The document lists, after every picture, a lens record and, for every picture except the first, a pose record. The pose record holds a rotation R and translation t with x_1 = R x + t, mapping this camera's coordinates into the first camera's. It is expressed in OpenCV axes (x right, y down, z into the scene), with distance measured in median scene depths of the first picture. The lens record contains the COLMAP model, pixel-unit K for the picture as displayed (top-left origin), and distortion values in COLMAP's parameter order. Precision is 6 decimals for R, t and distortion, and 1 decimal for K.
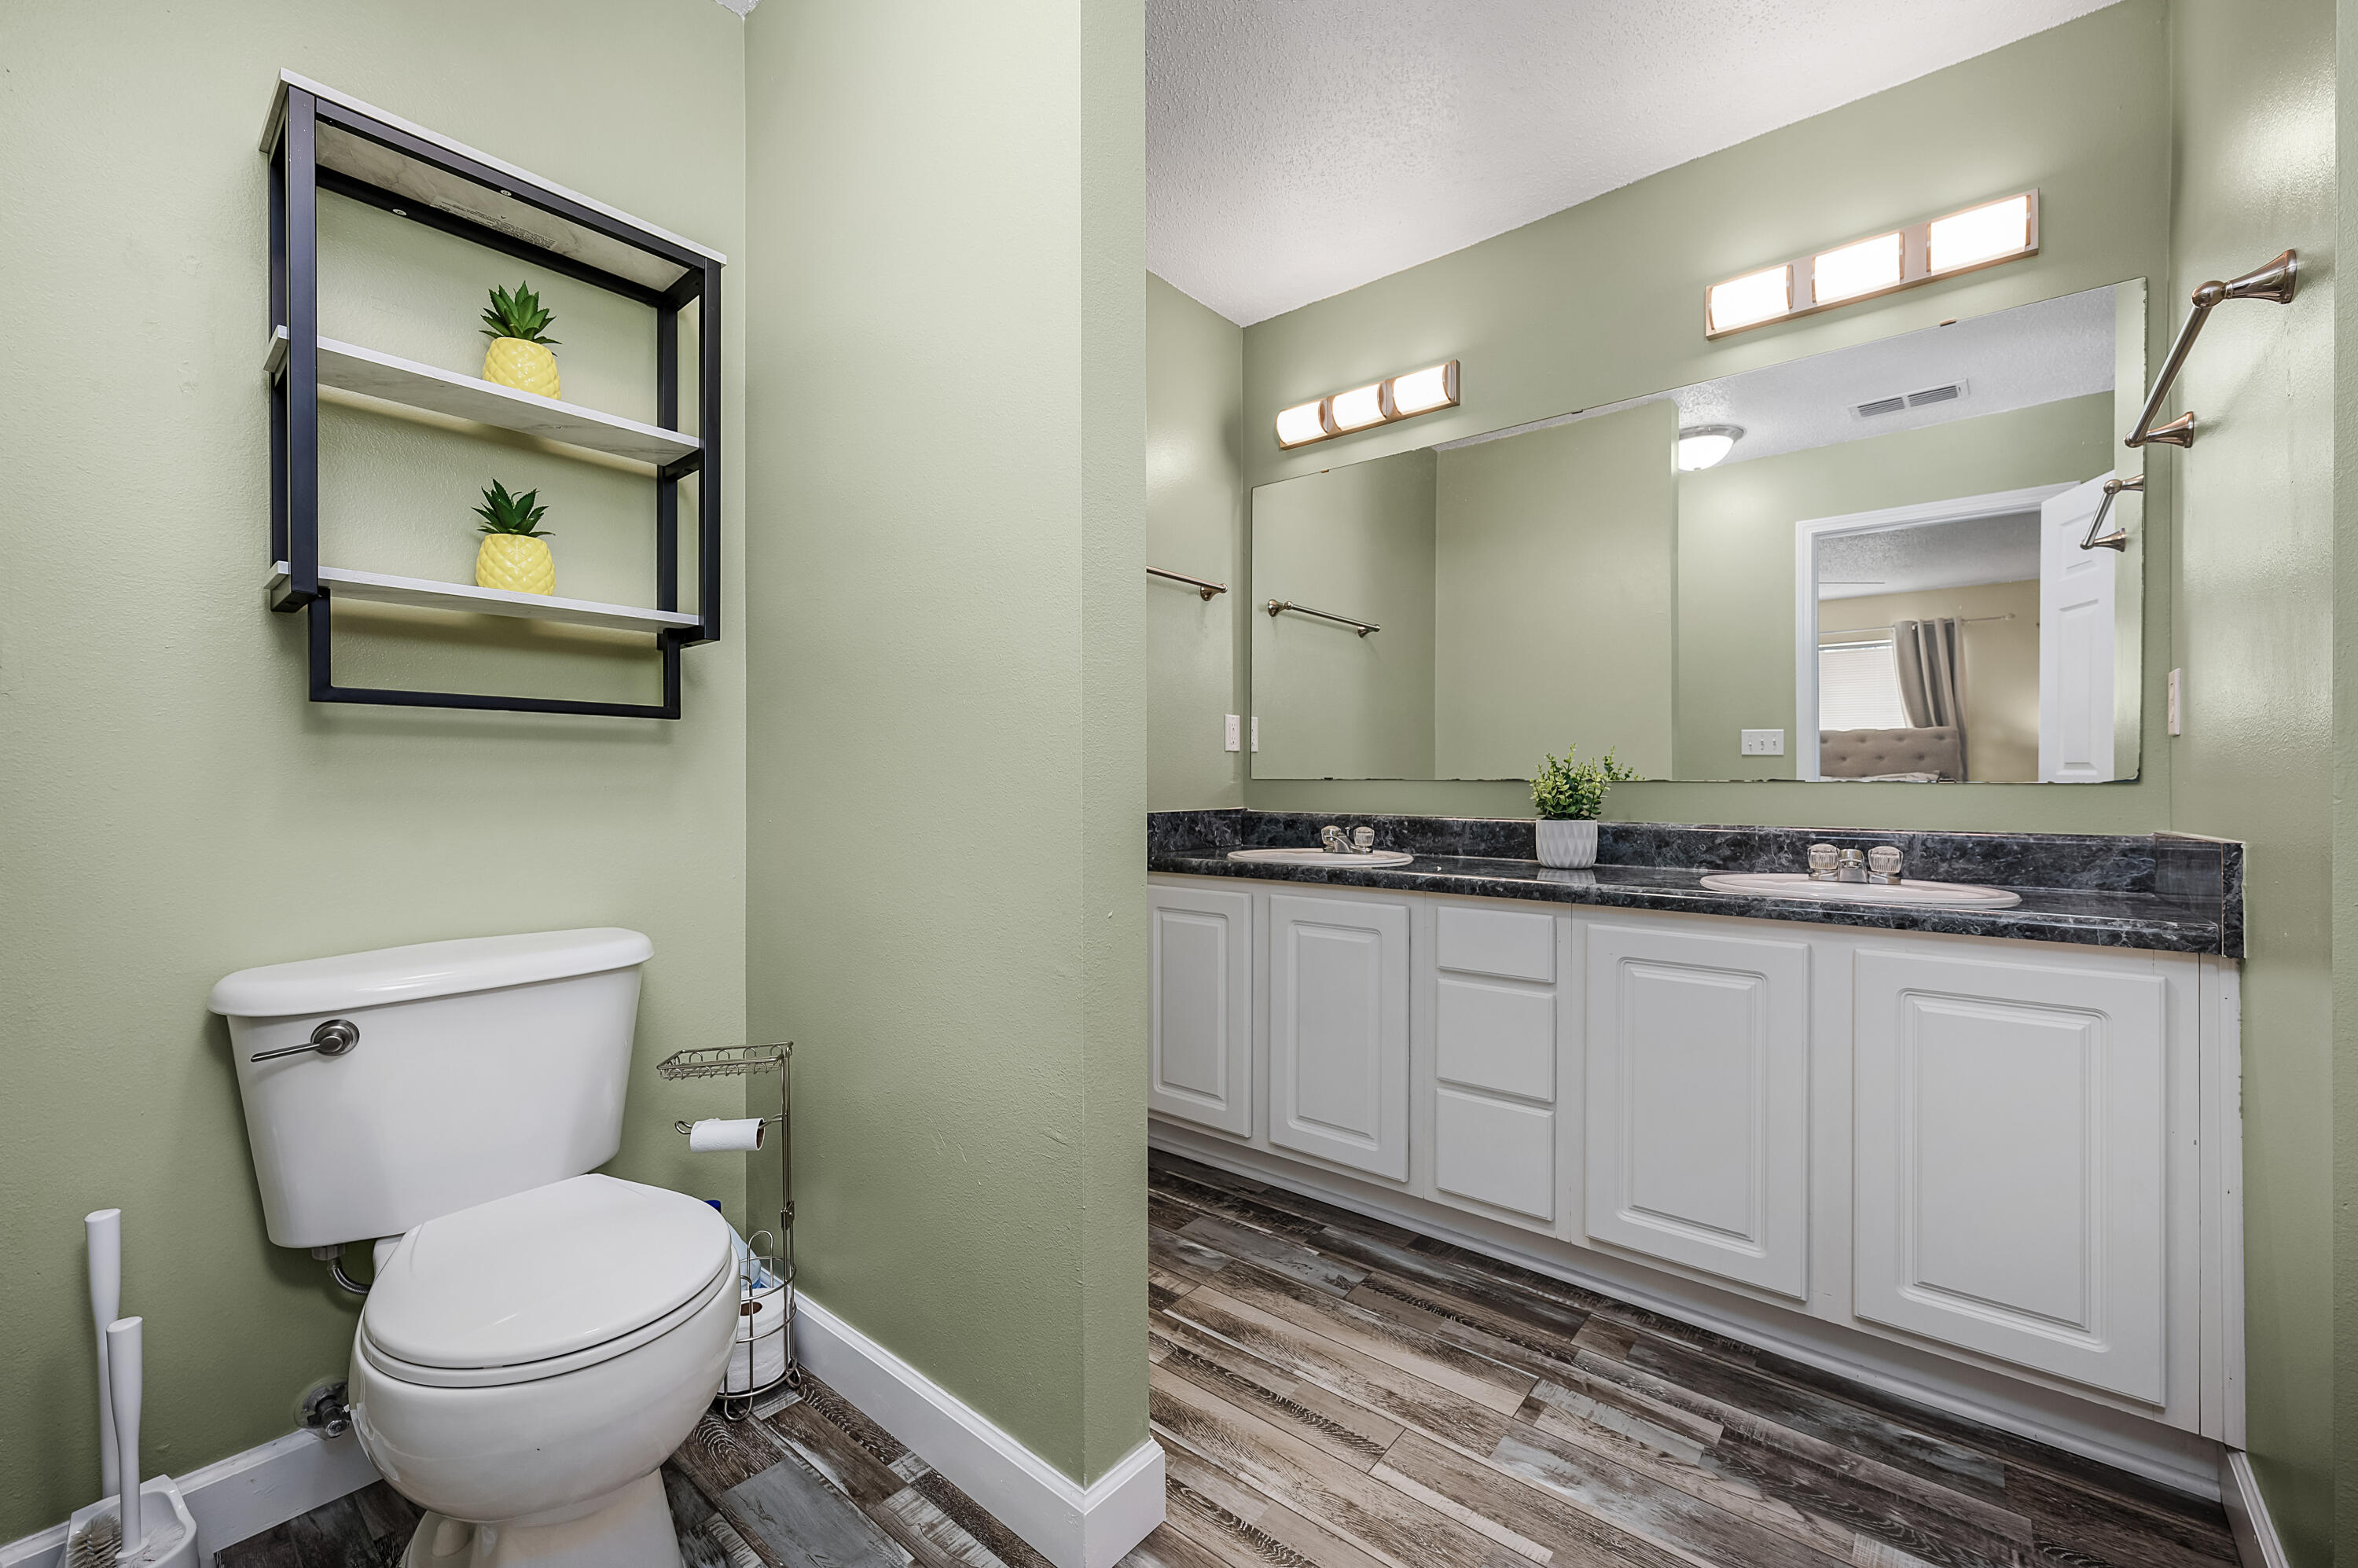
lens RADIAL K [[958.3, 0, 1175.5], [0, 958.3, 785.9], [0, 0, 1]] dist [0.000511, 0.001294]
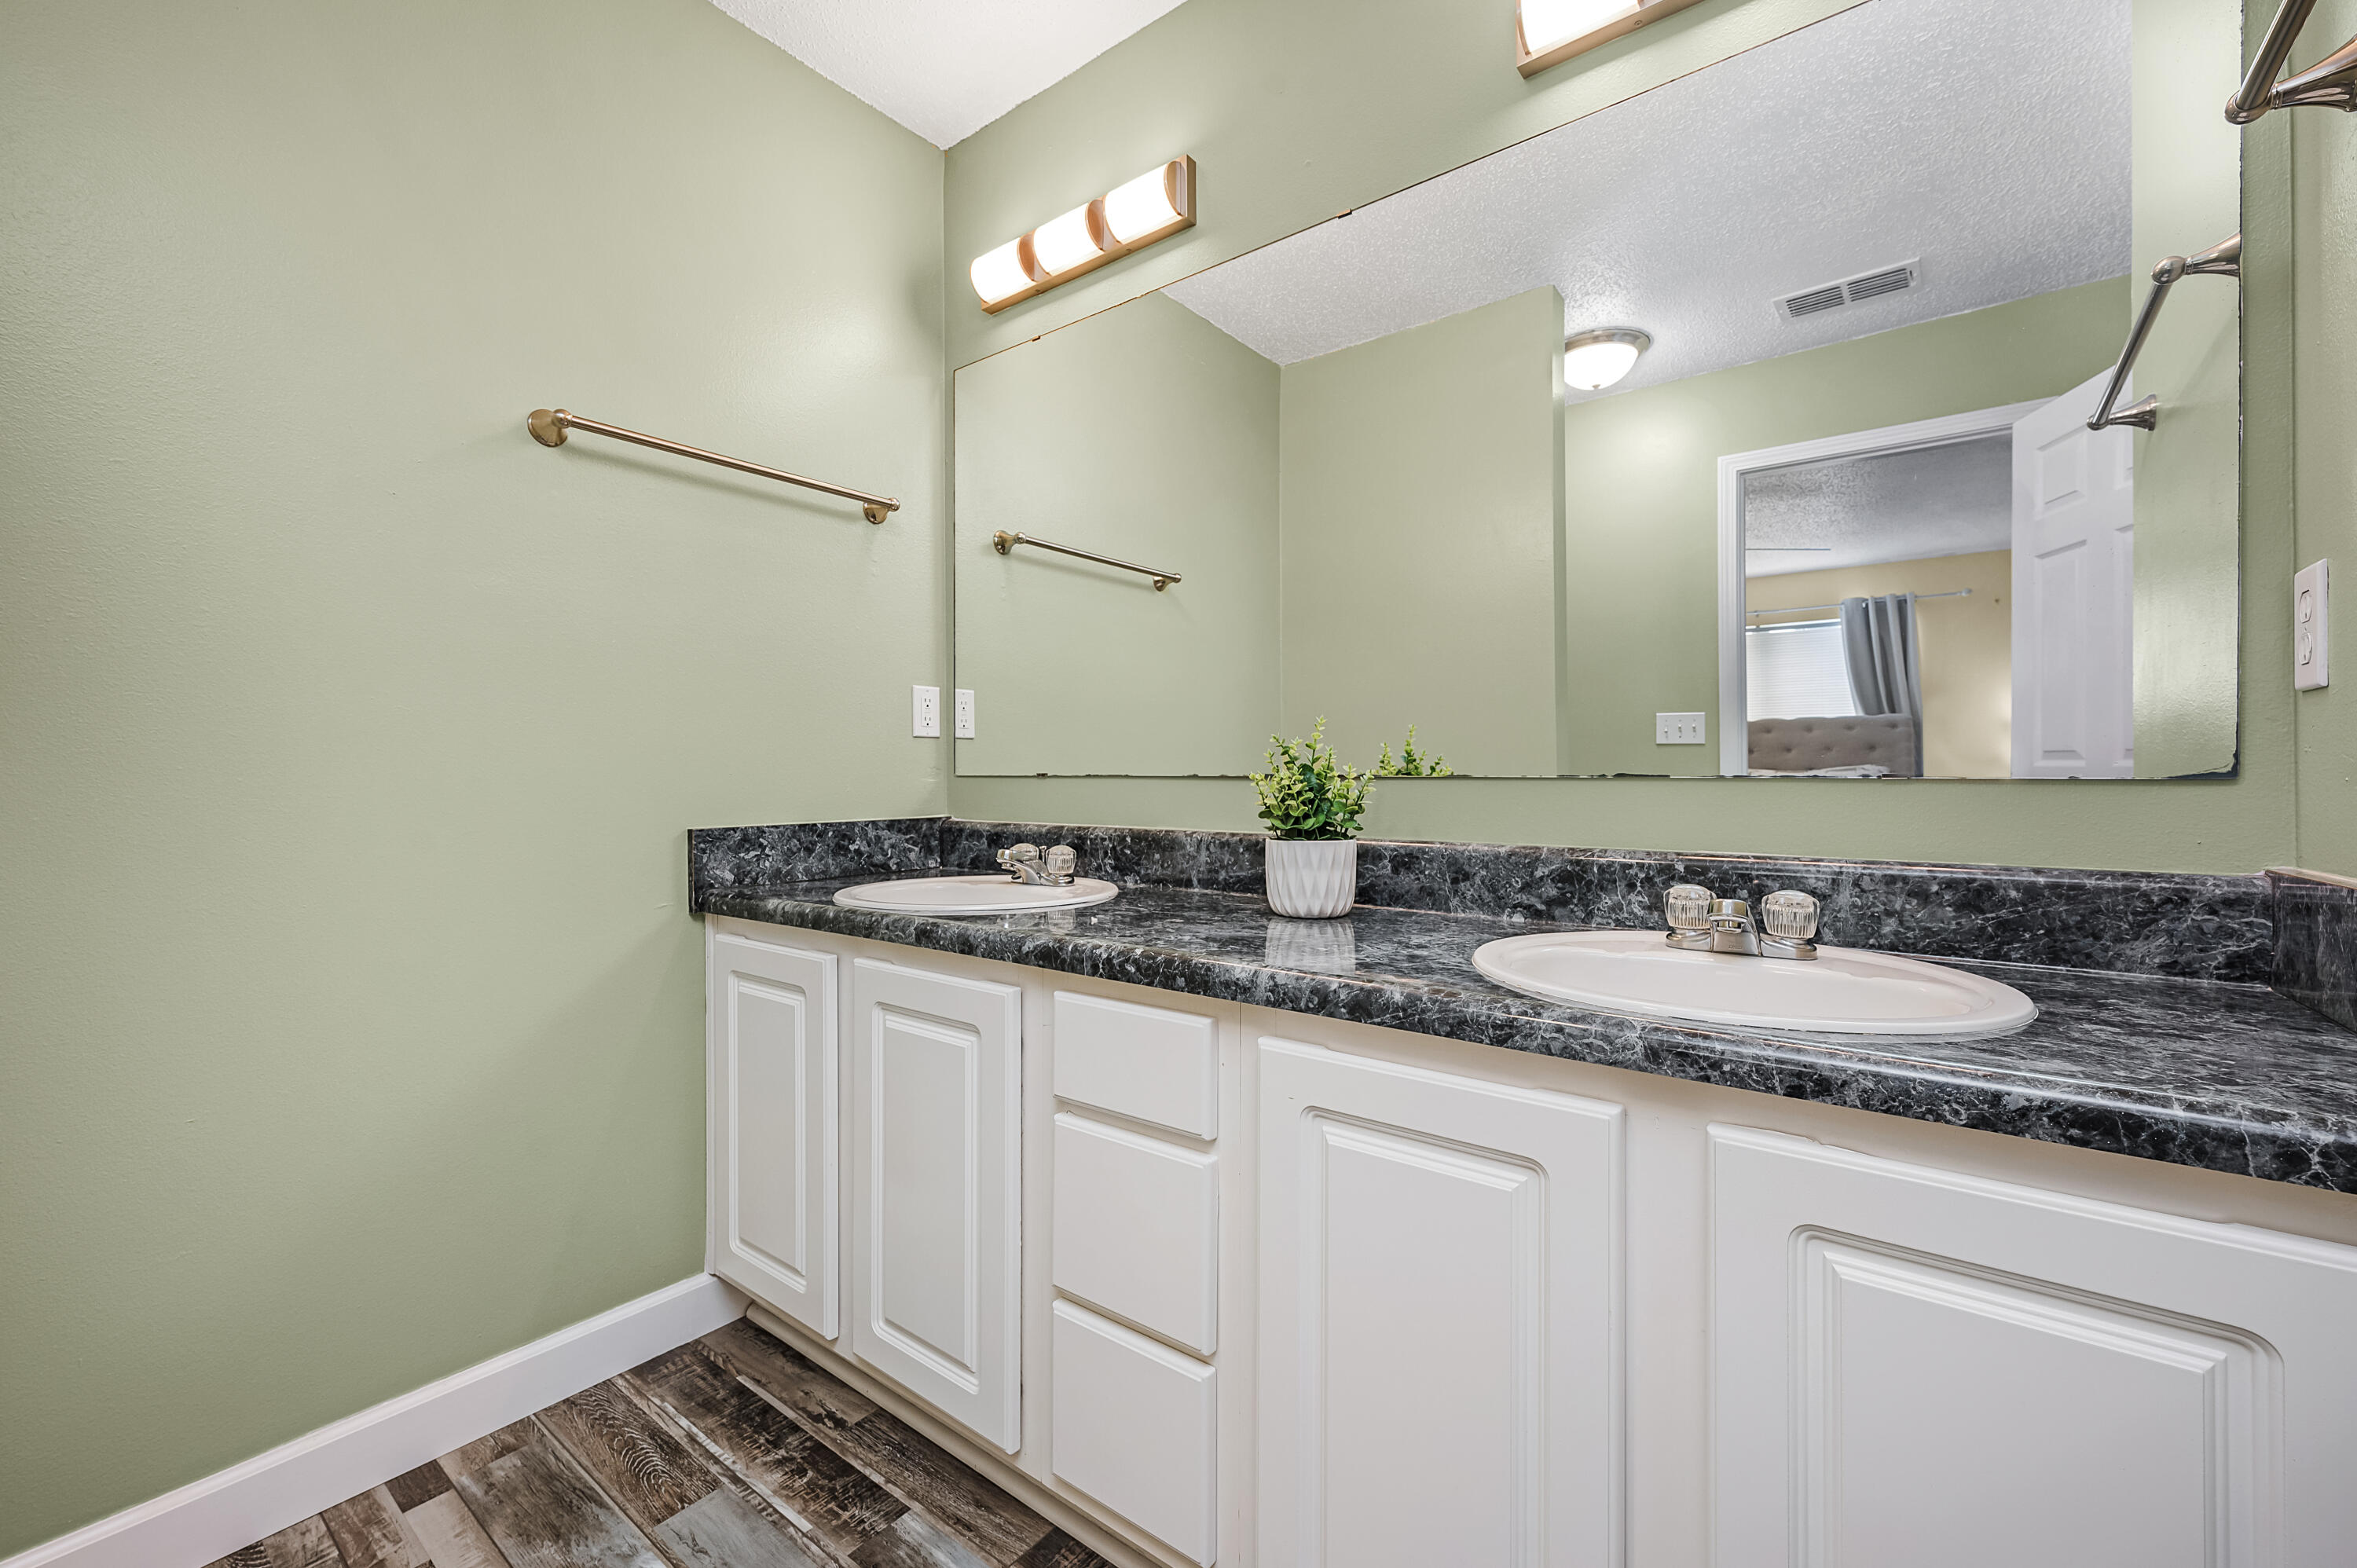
lens RADIAL K [[957.9, 0, 1179.1], [0, 957.9, 776.5], [0, 0, 1]] dist [0.000511, 0.001294]
pose [[0.999508, -0.003718, 0.031144, 0.286313], [0.003880, 0.999979, -0.005141, -0.002842], [-0.031124, 0.005259, 0.999502, 0.351418]]
